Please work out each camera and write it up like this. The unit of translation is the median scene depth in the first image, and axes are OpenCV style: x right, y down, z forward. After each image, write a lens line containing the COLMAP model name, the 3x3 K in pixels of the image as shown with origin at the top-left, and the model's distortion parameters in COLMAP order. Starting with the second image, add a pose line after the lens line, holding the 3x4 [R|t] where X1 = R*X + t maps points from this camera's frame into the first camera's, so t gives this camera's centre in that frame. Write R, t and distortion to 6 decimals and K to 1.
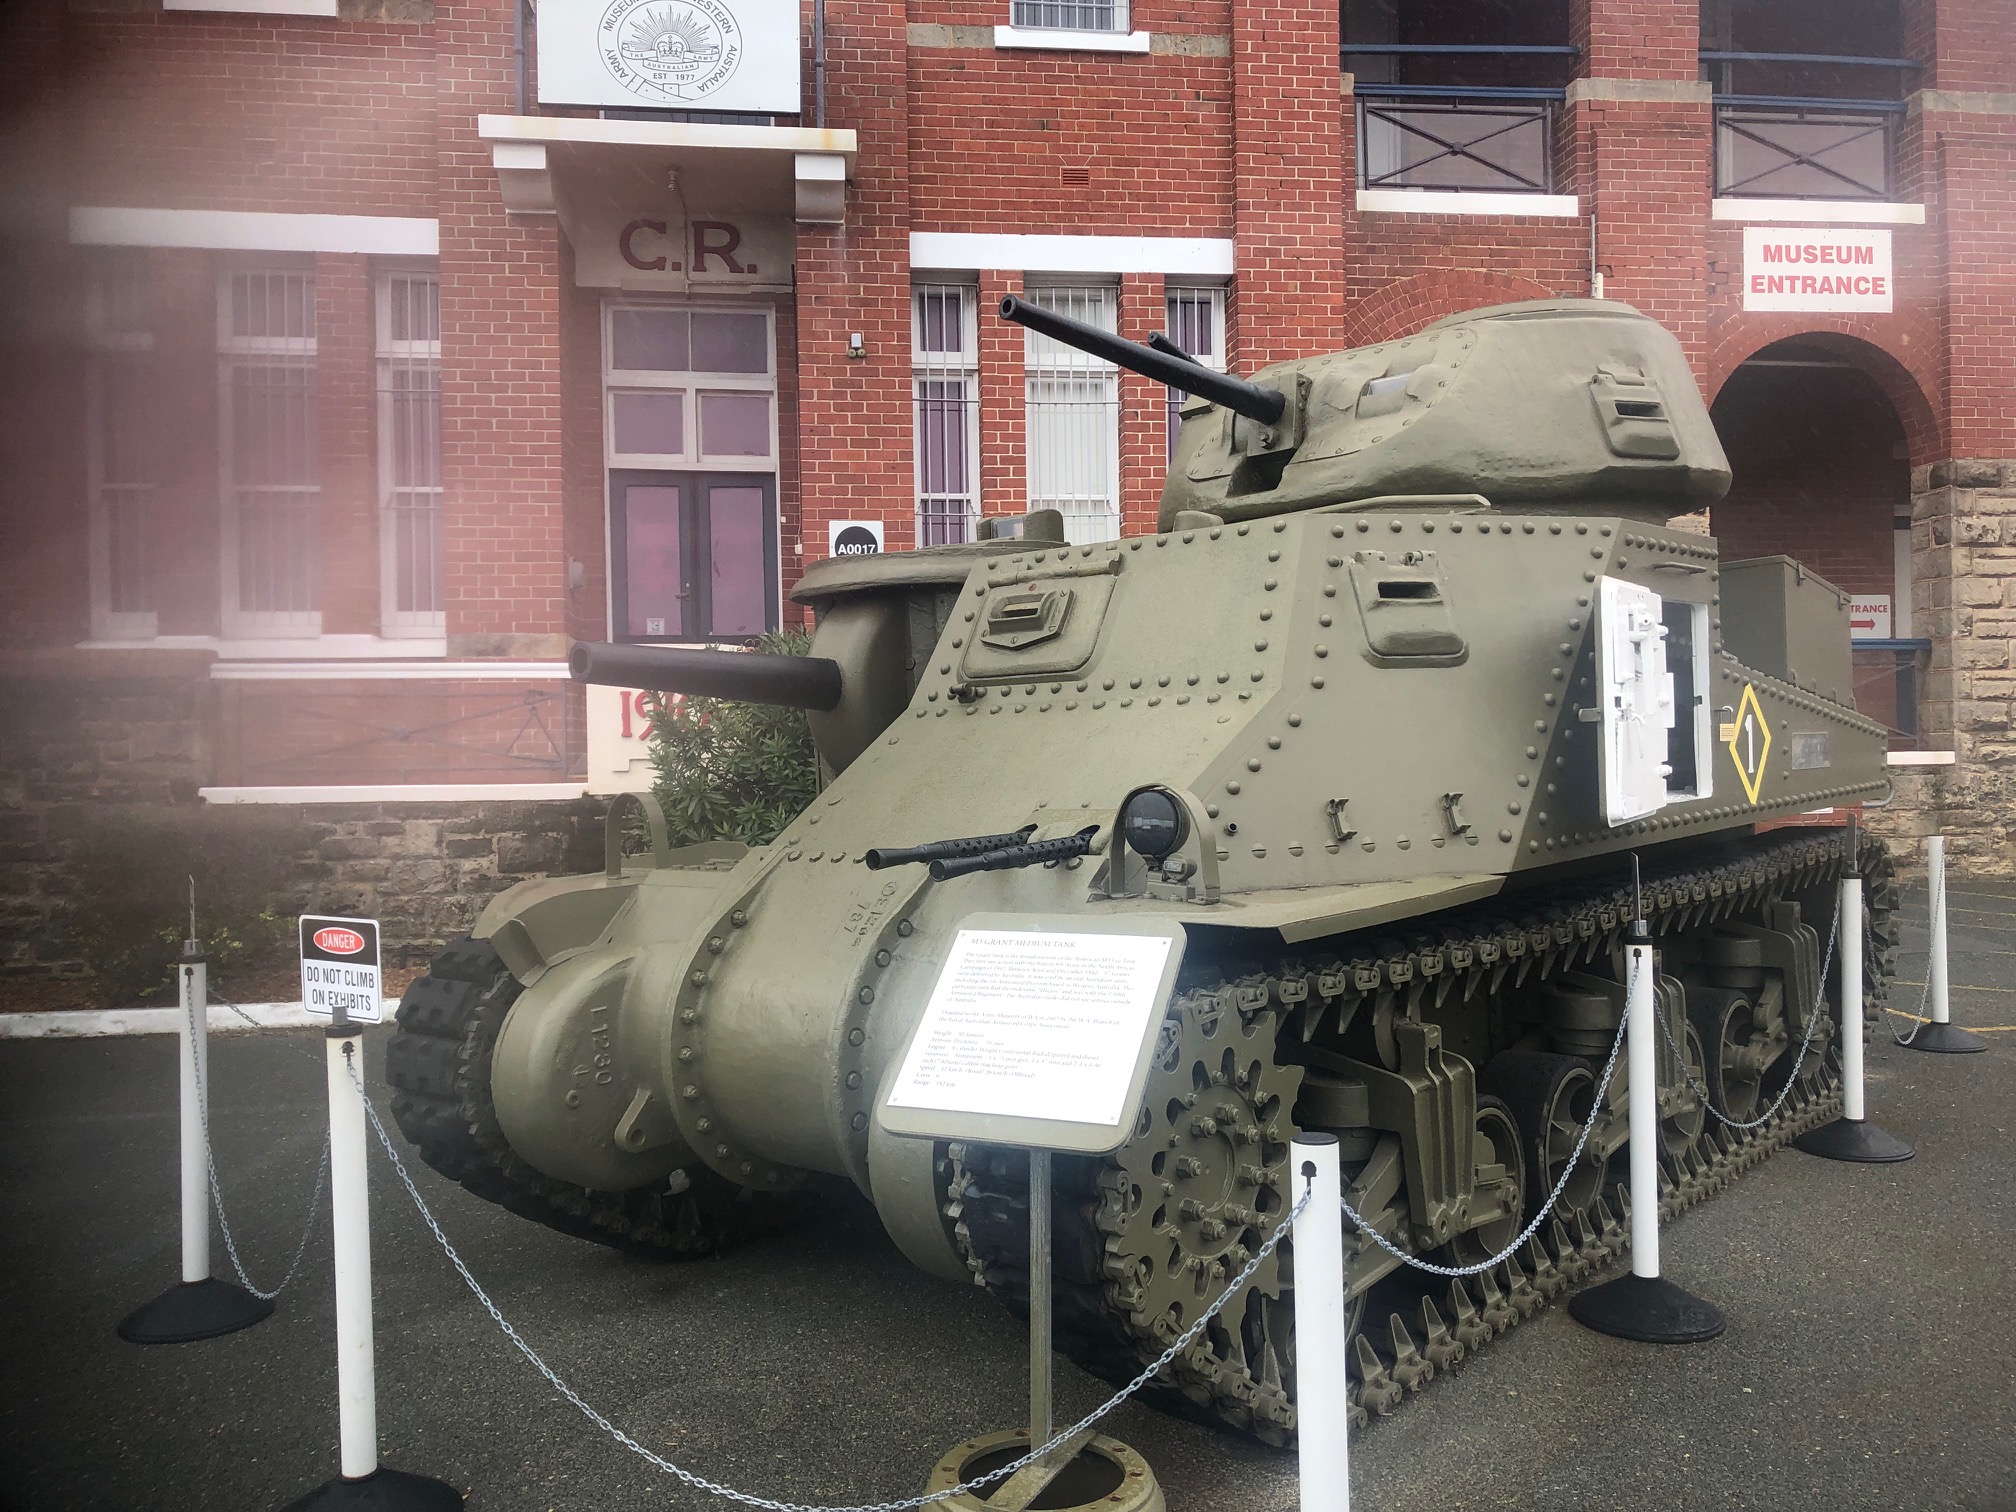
lens RADIAL K [[1607.3, 0, 1006.4], [0, 1607.3, 787.5], [0, 0, 1]] dist [0.012610, -0.004213]
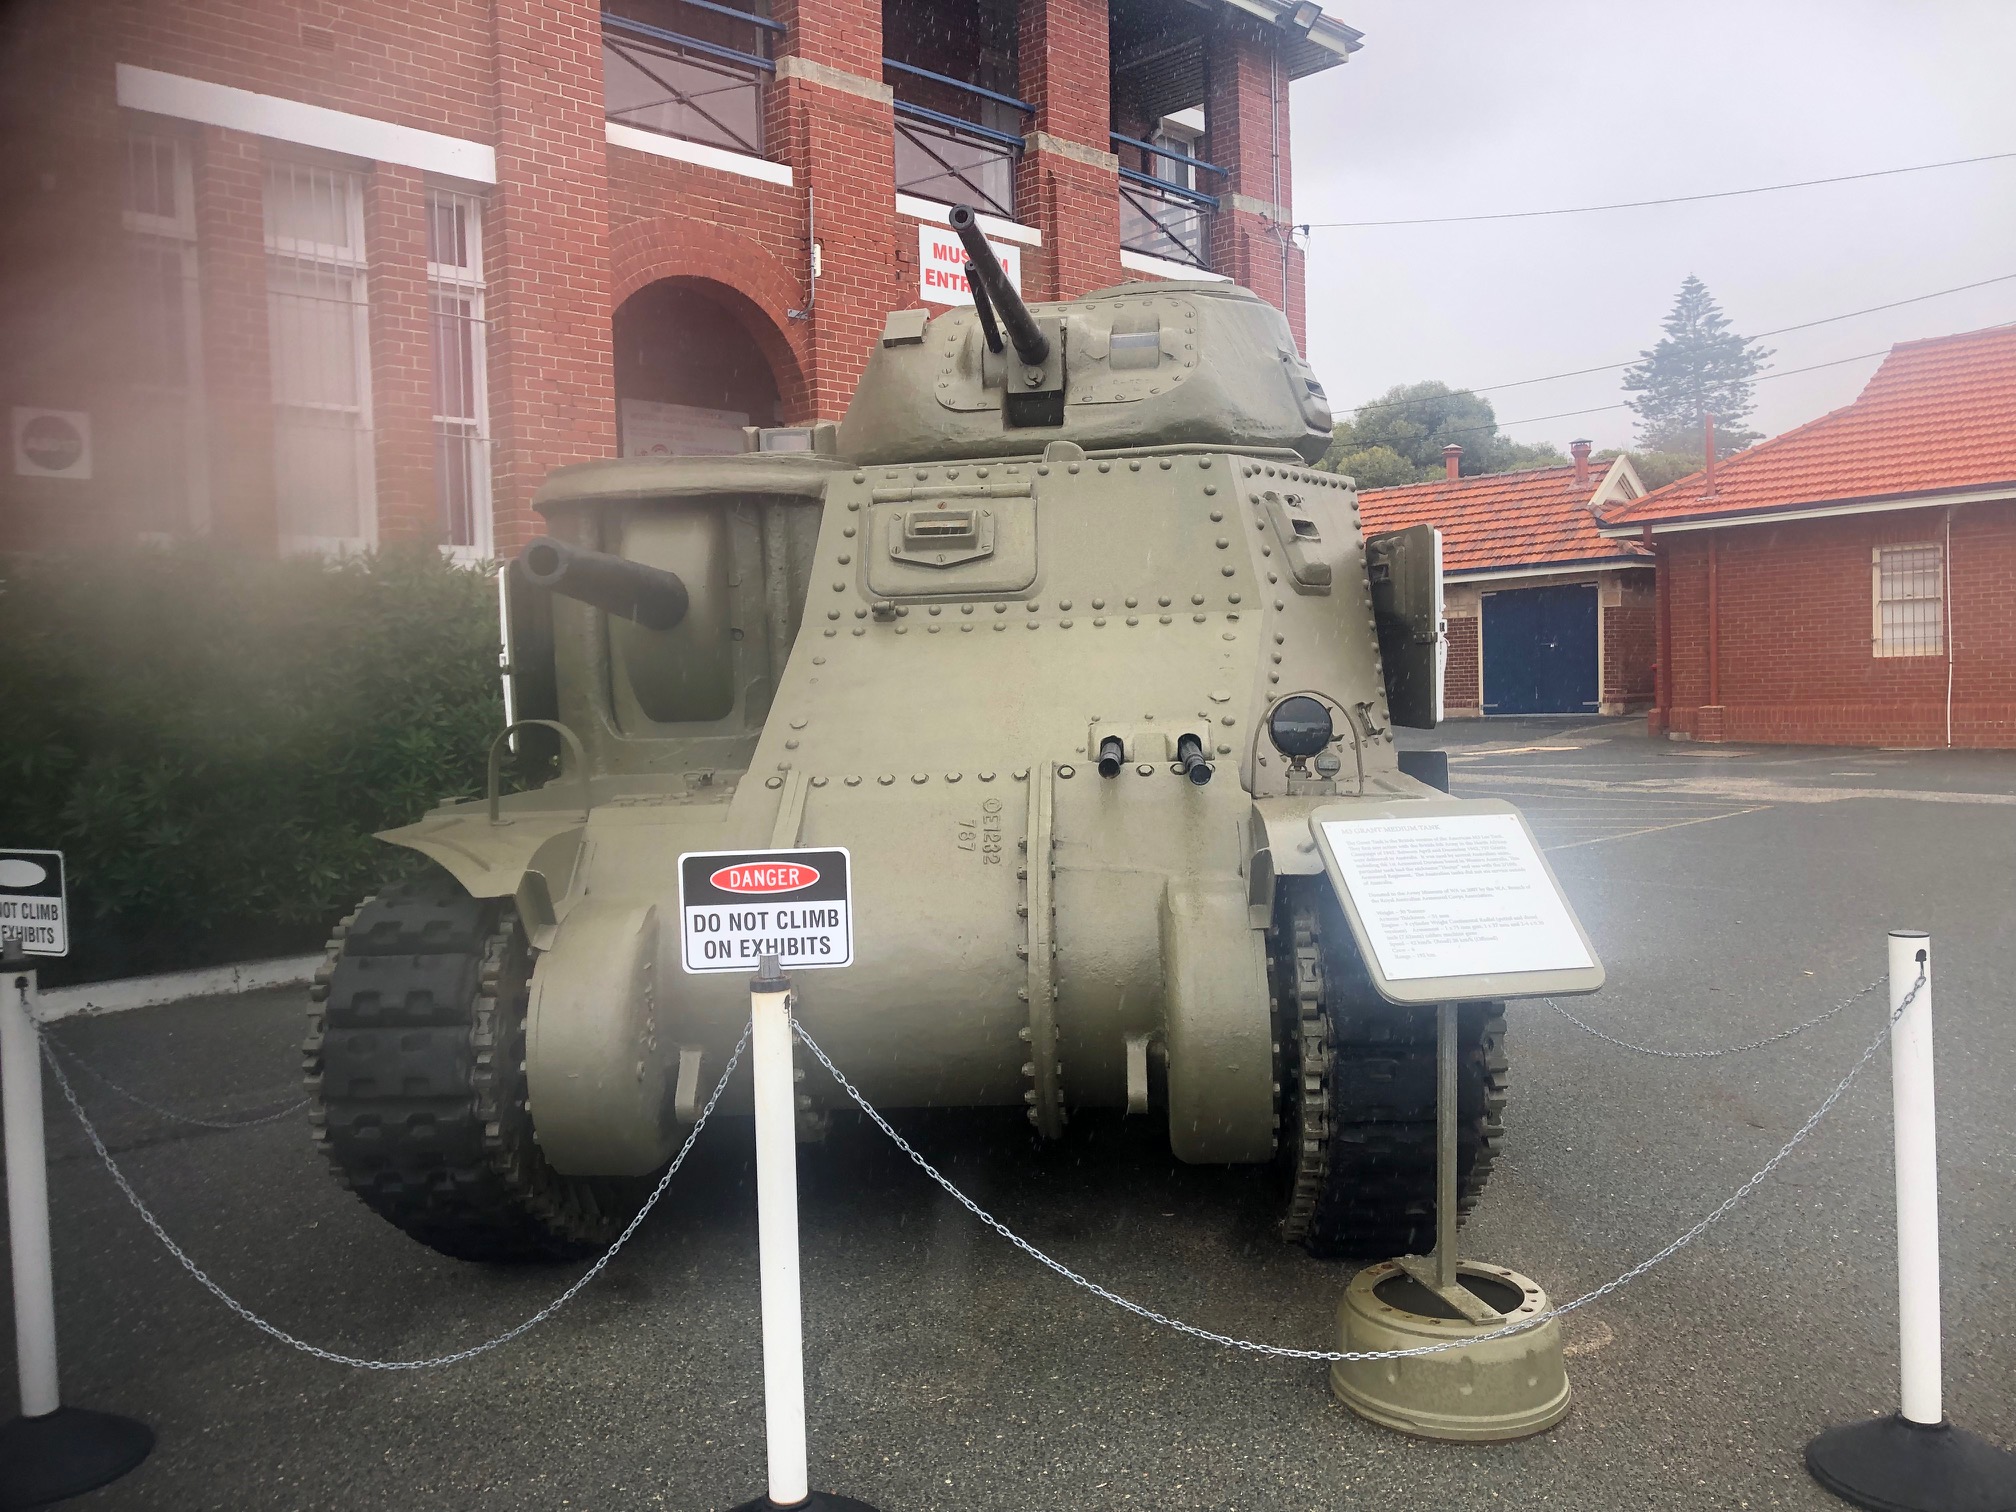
lens RADIAL K [[1607.3, 0, 1006.4], [0, 1607.3, 787.5], [0, 0, 1]] dist [0.012610, -0.004213]
pose [[0.804193, -0.042361, 0.592857, -0.191349], [0.024758, 0.998979, 0.037796, 0.004496], [-0.593852, -0.015717, 0.804420, 0.060794]]
